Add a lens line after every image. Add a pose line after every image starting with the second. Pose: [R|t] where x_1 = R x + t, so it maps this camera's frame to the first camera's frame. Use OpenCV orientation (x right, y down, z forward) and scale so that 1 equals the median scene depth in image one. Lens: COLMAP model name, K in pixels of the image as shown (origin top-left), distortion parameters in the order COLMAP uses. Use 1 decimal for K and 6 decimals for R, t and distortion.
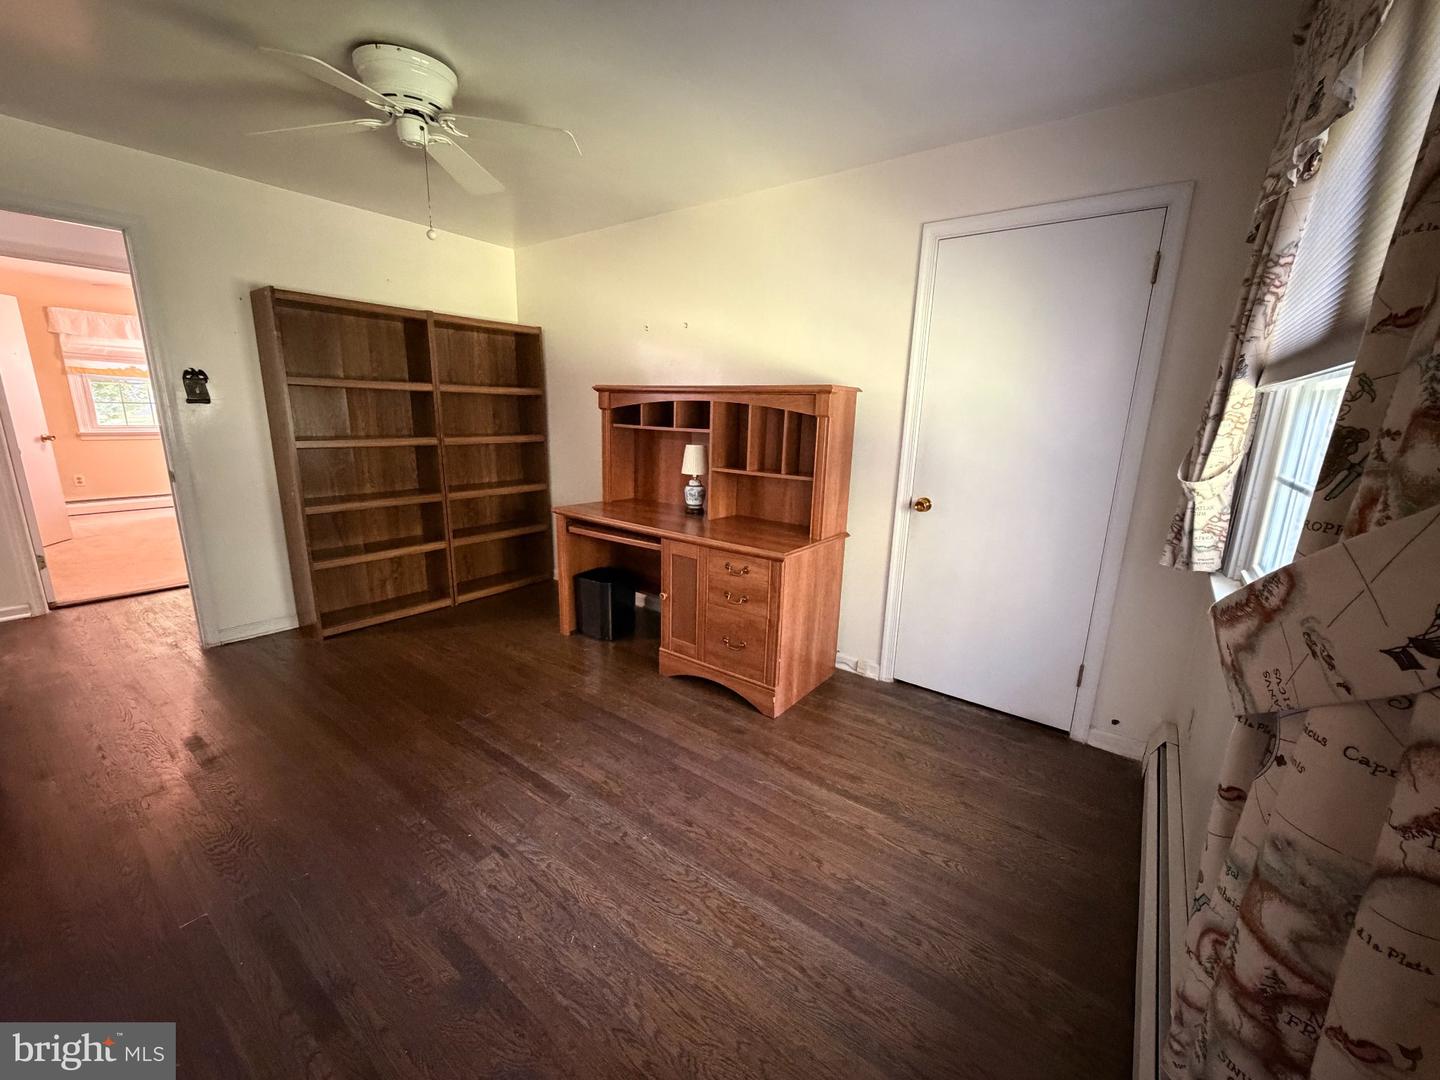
lens RADIAL K [[575.4, 0, 720.0], [0, 575.4, 540.0], [0, 0, 1]] dist [0.001924, 0.000250]
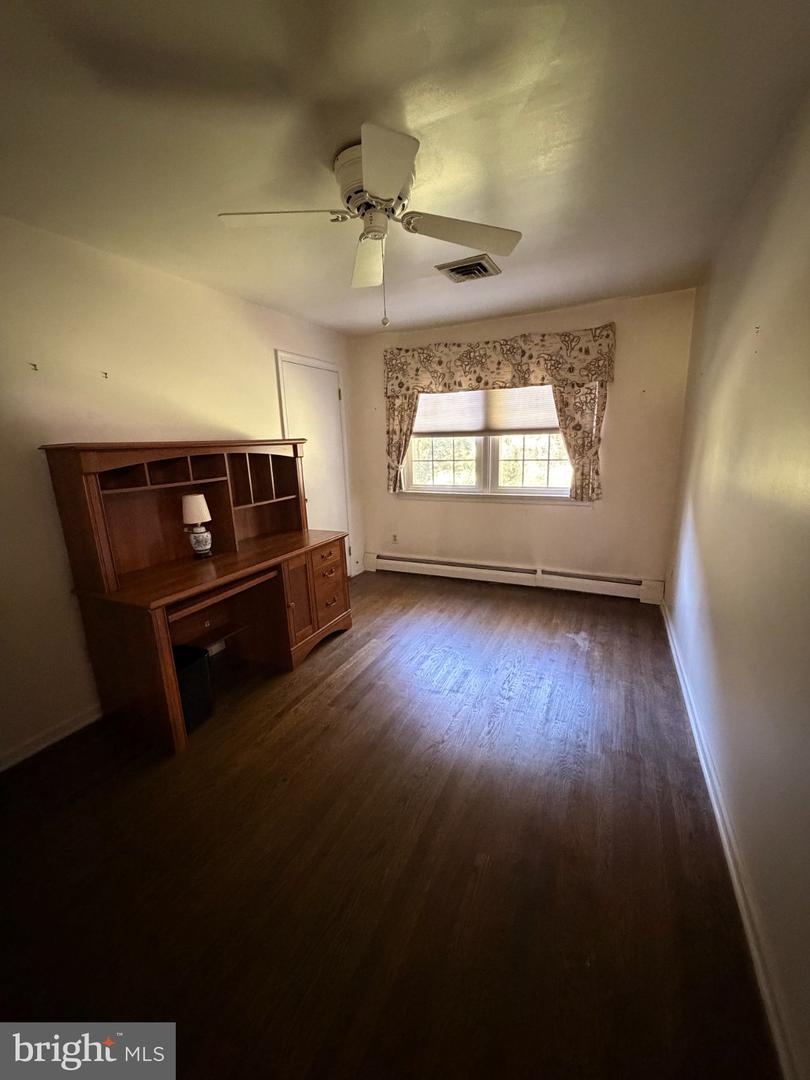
lens RADIAL K [[431.6, 0, 405.0], [0, 431.6, 540.0], [0, 0, 1]] dist [0.001924, 0.000250]
pose [[-0.196617, -0.245150, 0.949338, -0.984028], [0.242230, 0.926079, 0.289312, -0.243754], [-0.950088, 0.286842, -0.122700, 0.805825]]
